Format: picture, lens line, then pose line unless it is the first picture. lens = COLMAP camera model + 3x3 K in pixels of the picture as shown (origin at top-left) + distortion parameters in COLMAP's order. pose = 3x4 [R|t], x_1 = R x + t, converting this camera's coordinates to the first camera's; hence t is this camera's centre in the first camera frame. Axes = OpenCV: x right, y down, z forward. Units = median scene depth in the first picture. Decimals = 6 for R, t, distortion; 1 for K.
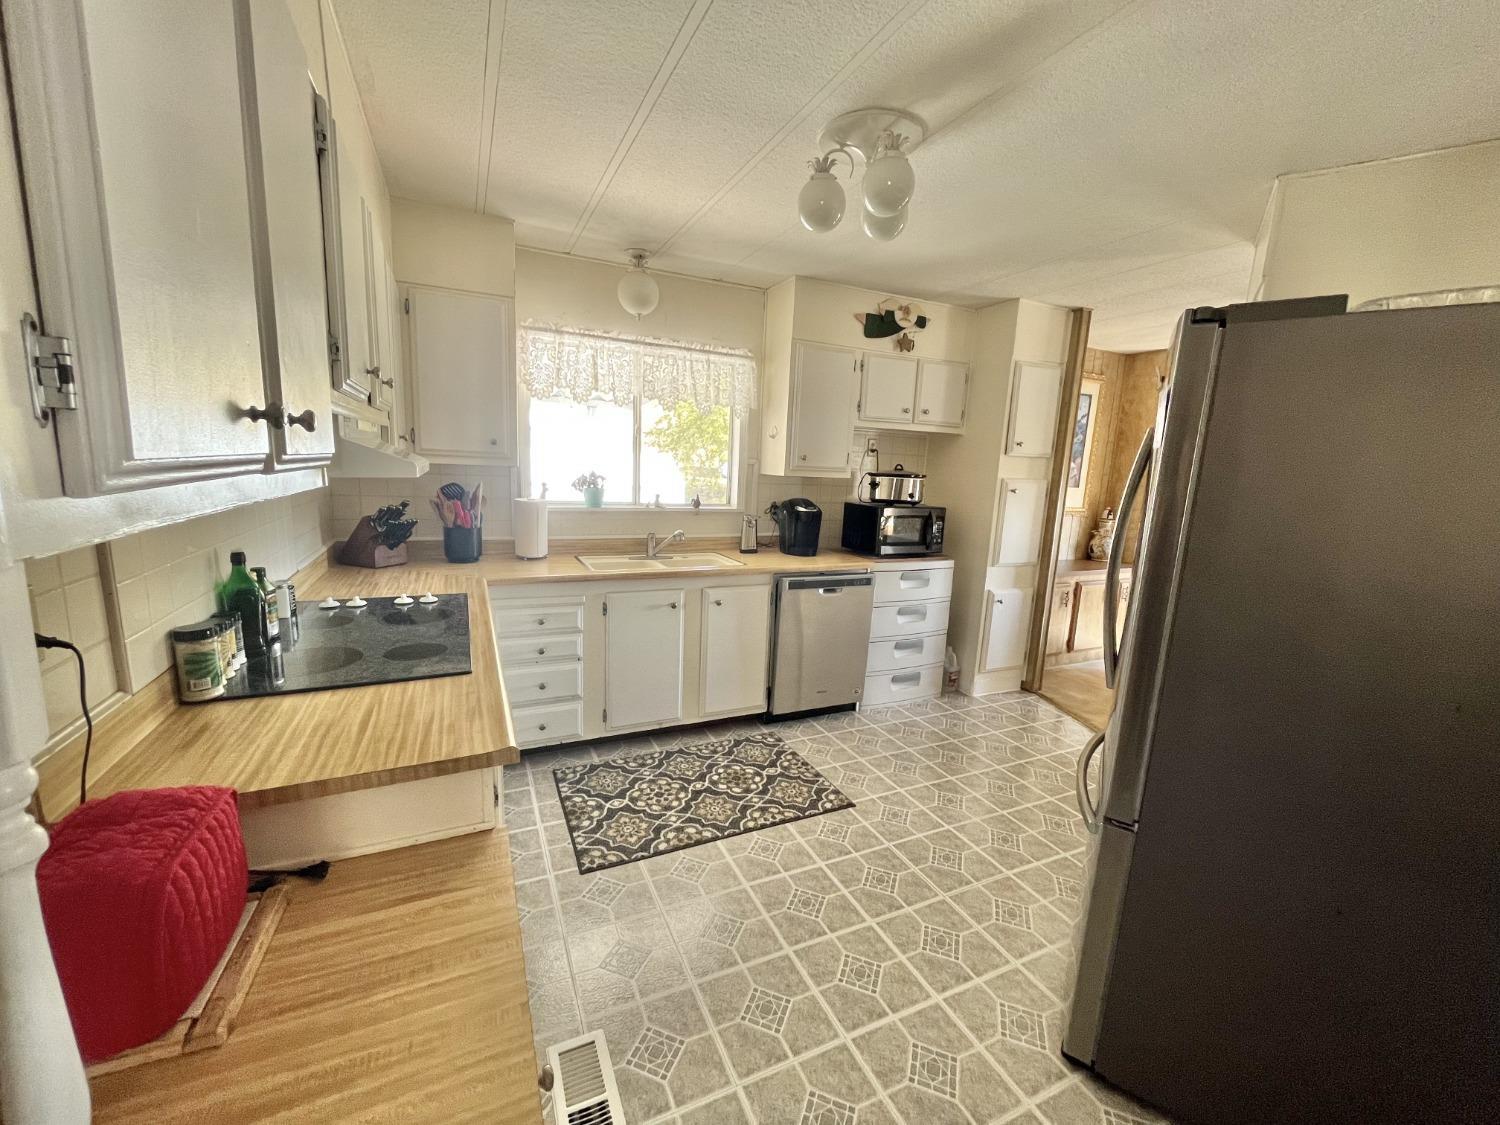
lens RADIAL K [[605.2, 0, 749.6], [0, 605.2, 563.7], [0, 0, 1]] dist [-0.000011, -0.000048]
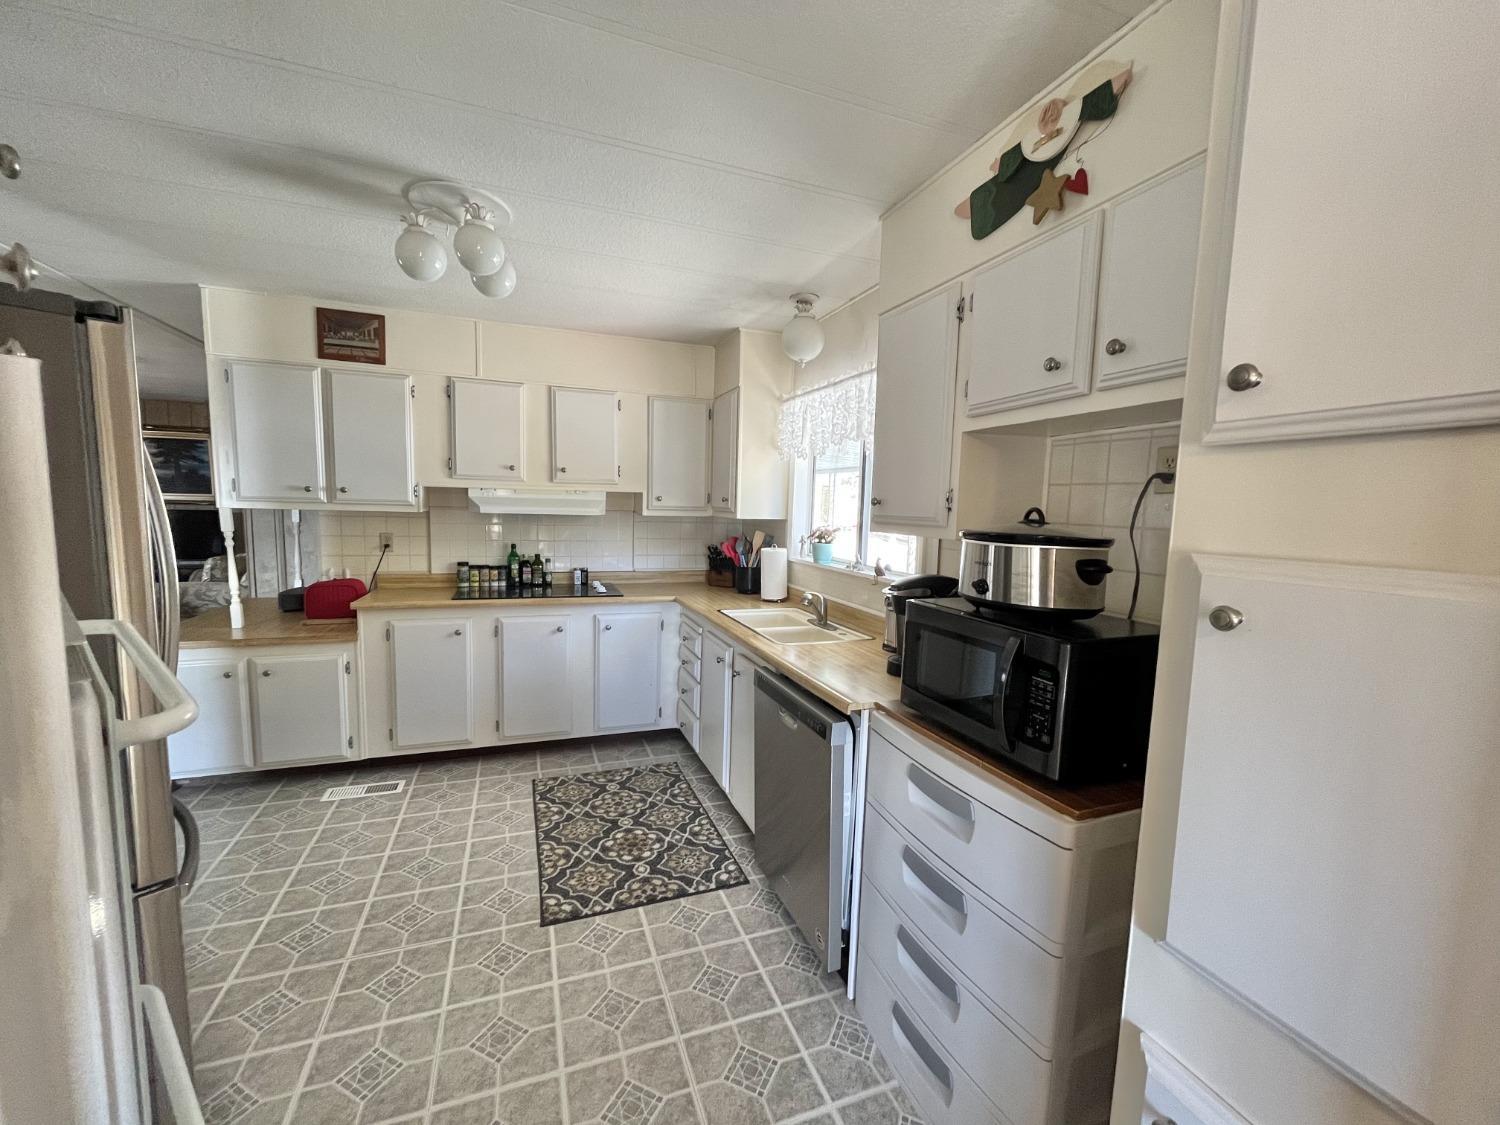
lens RADIAL K [[605.2, 0, 748.0], [0, 605.2, 566.4], [0, 0, 1]] dist [-0.000011, -0.000048]
pose [[-0.077992, 0.054522, -0.995462, 0.895315], [-0.197958, 0.977774, 0.069063, -0.165585], [0.977103, 0.202447, -0.065466, 1.190575]]
